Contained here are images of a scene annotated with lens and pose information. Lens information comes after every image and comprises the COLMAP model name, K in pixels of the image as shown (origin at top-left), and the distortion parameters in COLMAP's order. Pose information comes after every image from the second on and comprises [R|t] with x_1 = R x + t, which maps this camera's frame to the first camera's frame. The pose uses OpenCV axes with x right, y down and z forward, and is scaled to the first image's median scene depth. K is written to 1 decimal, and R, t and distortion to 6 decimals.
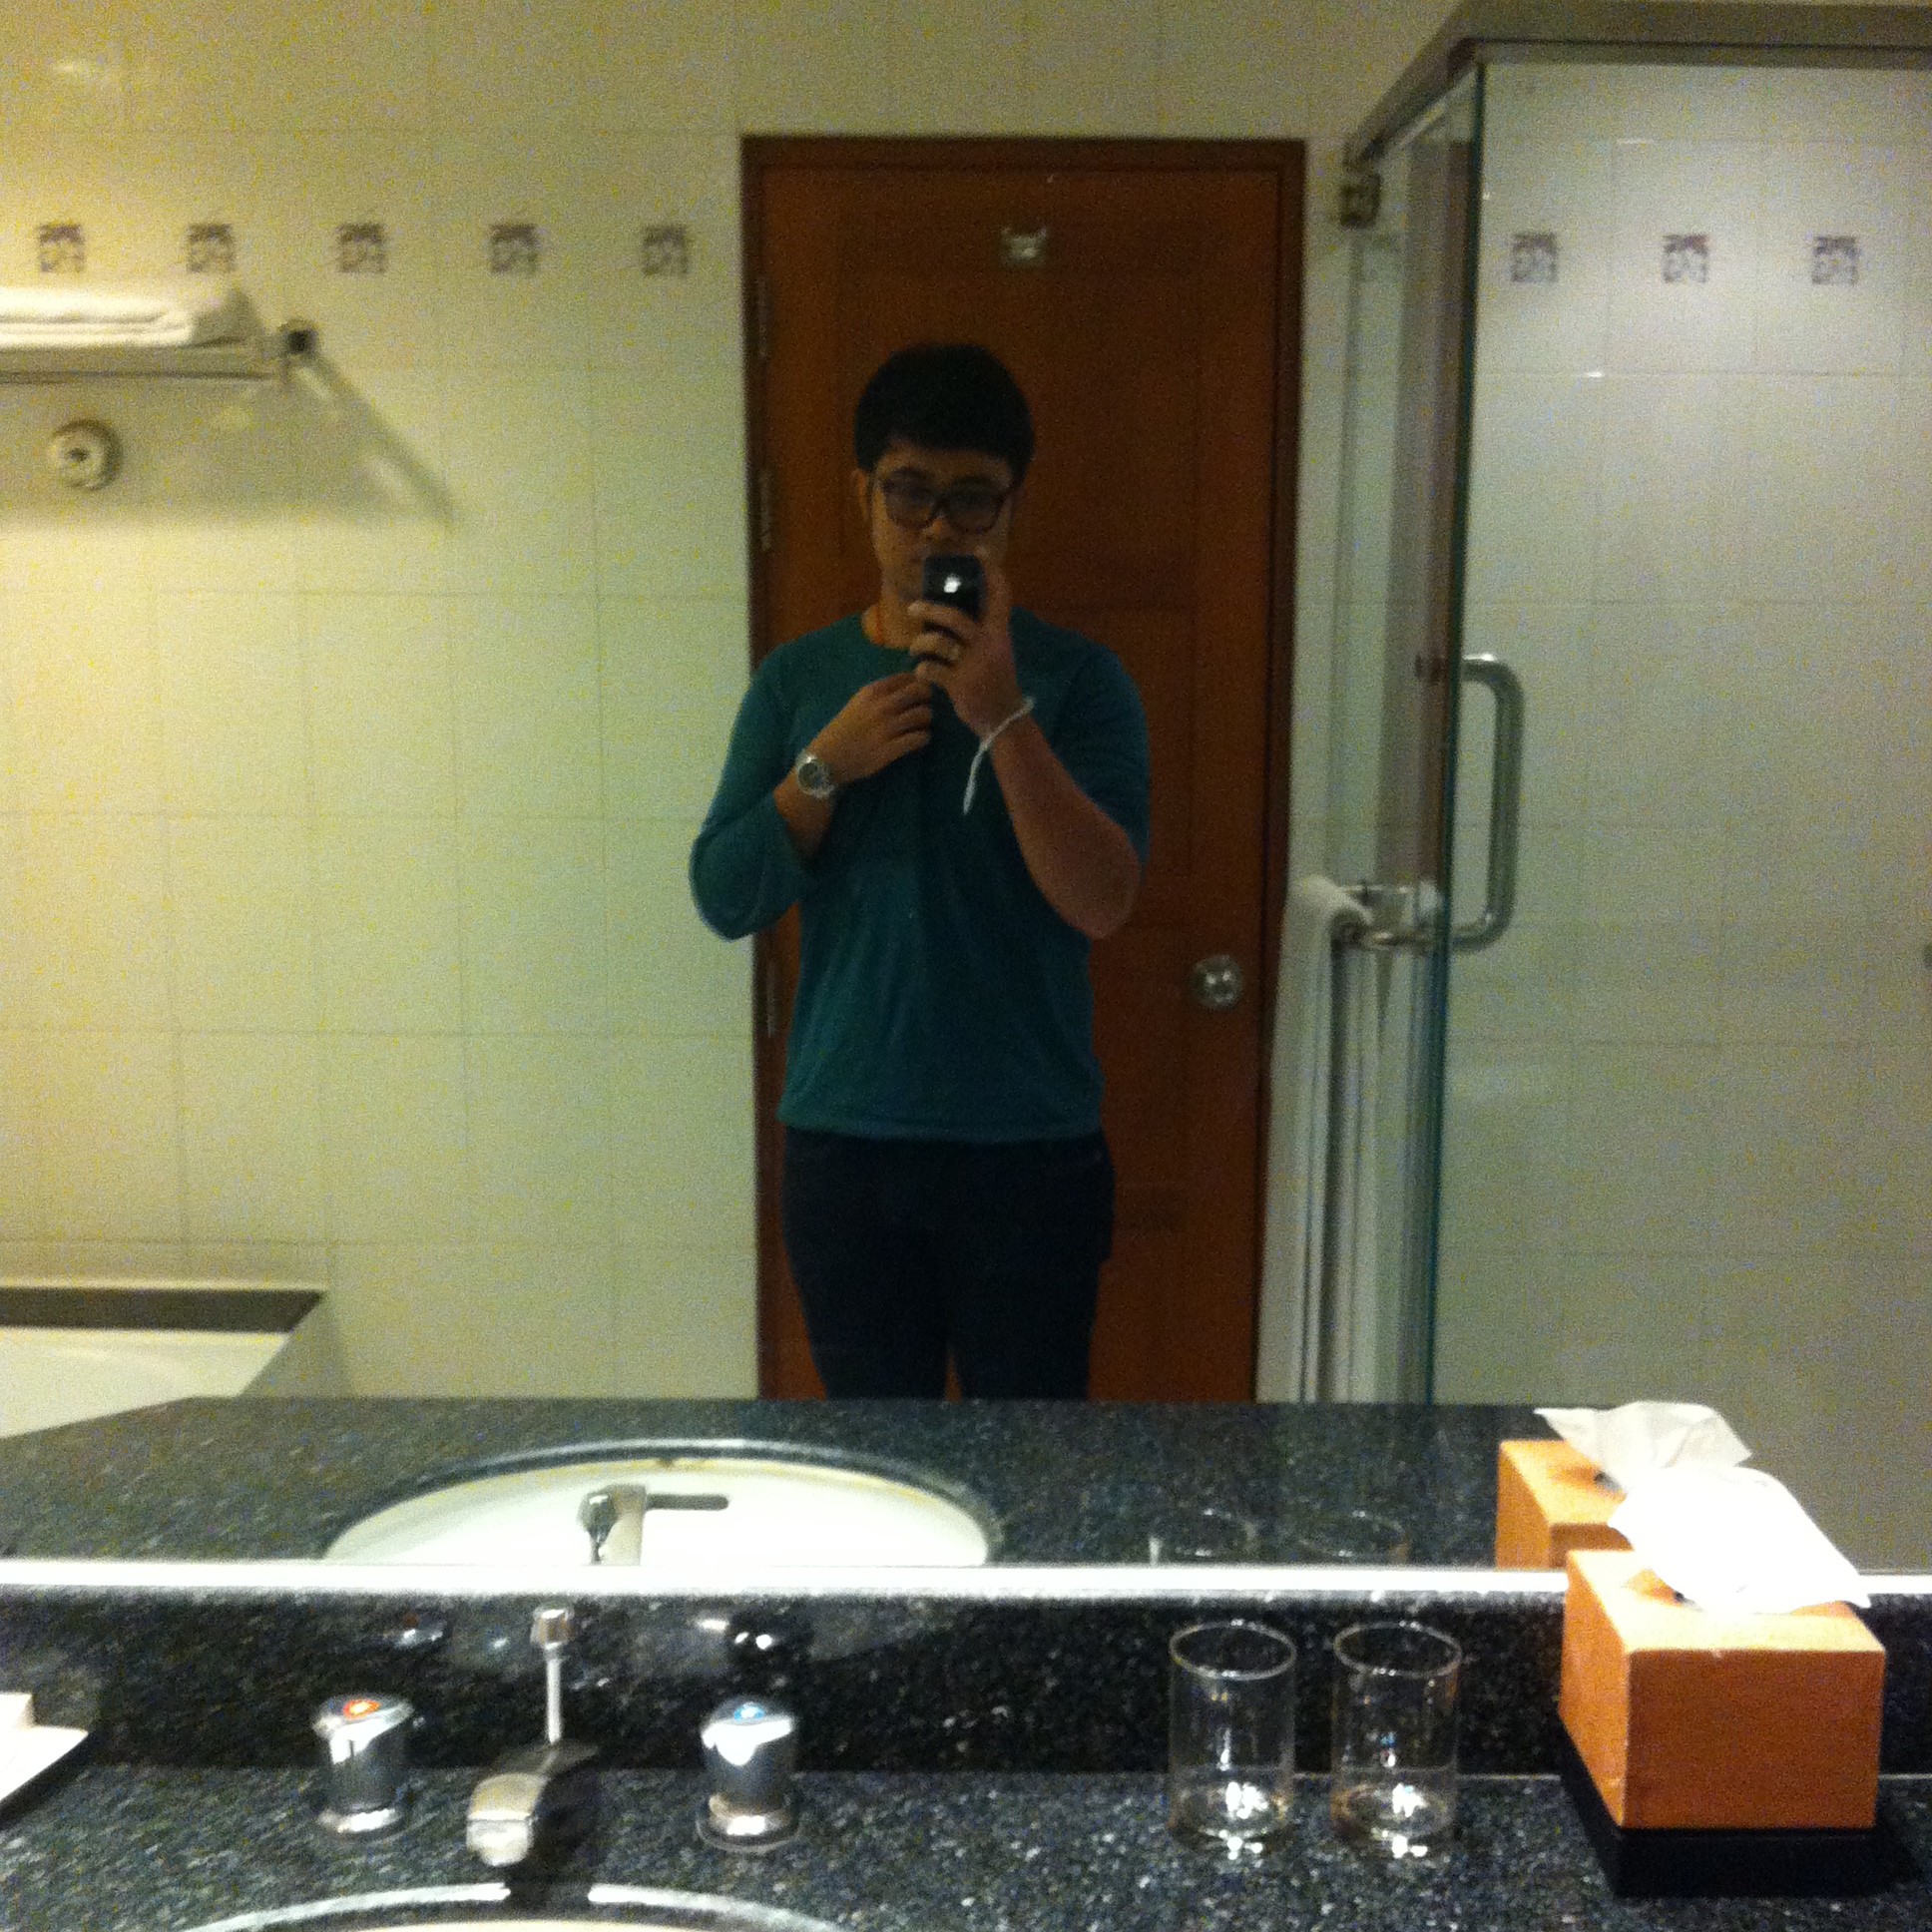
lens RADIAL K [[2532.5, 0, 966.0], [0, 2532.5, 966.0], [0, 0, 1]] dist [0.157587, -0.532907]
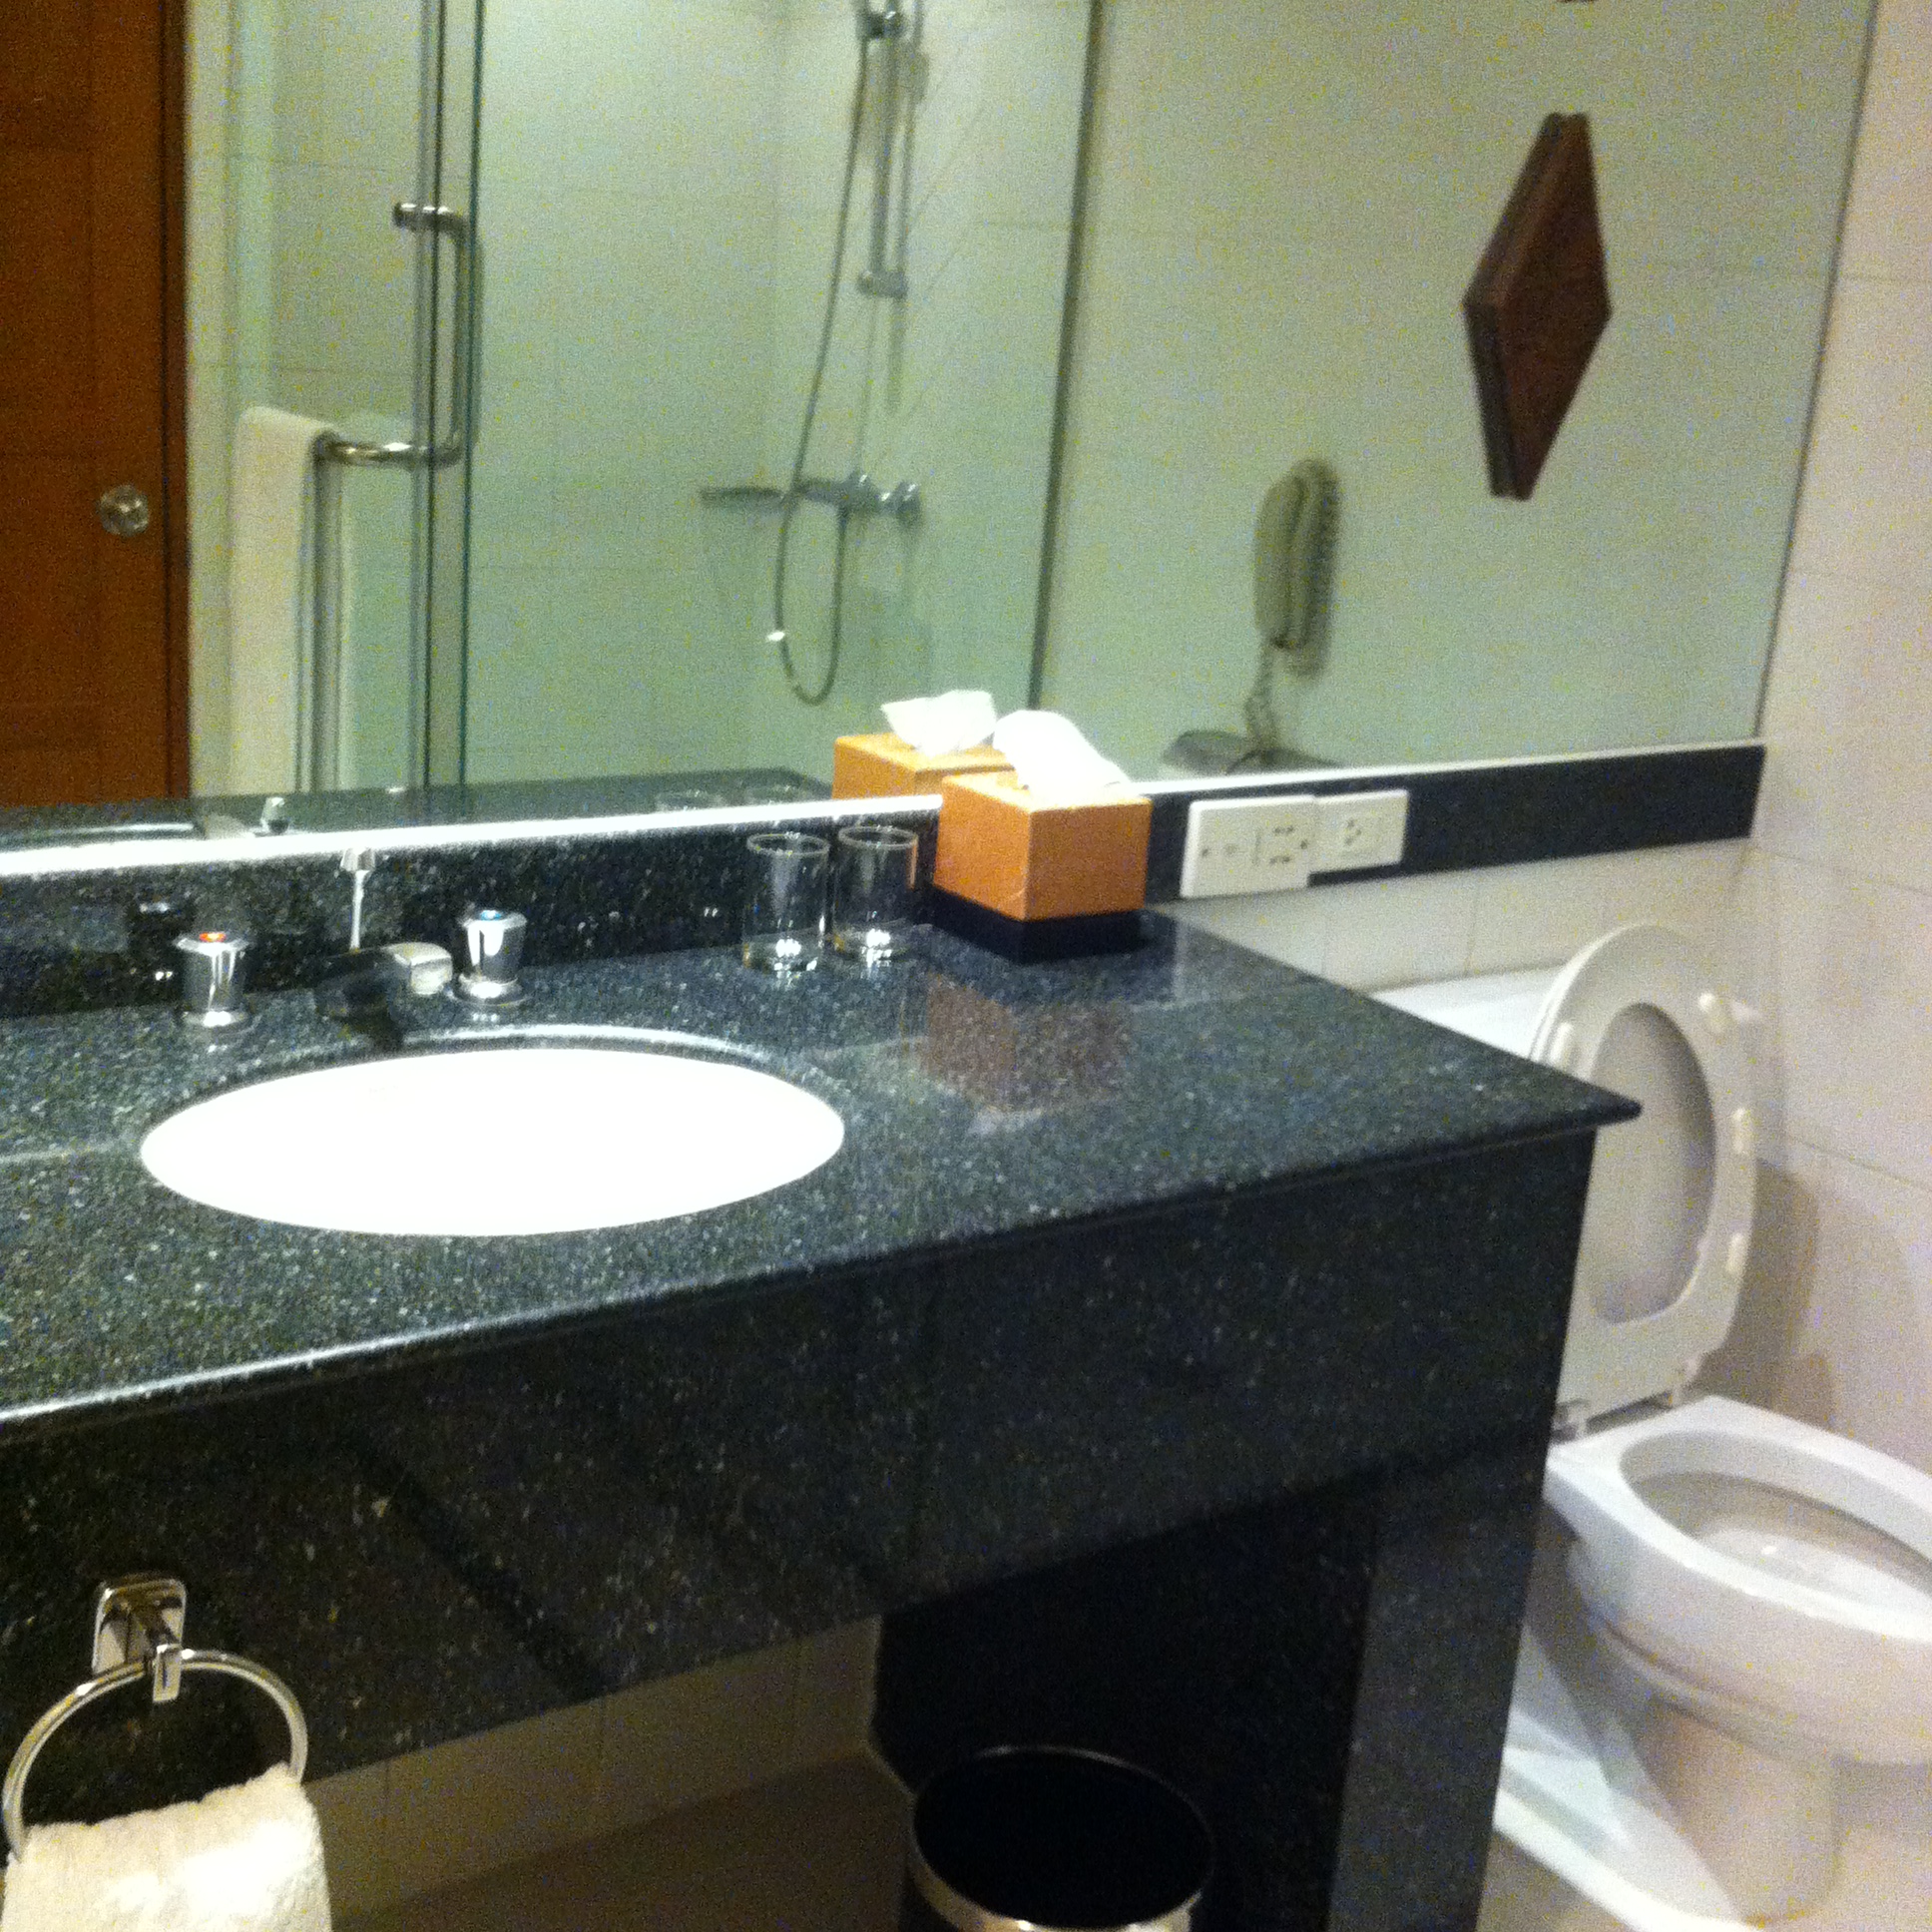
lens RADIAL K [[2532.5, 0, 966.0], [0, 2532.5, 966.0], [0, 0, 1]] dist [0.157587, -0.532907]
pose [[0.816389, -0.097140, 0.569274, -0.646329], [0.015002, 0.988986, 0.147245, 0.111904], [-0.577307, -0.111669, 0.808855, -0.280538]]
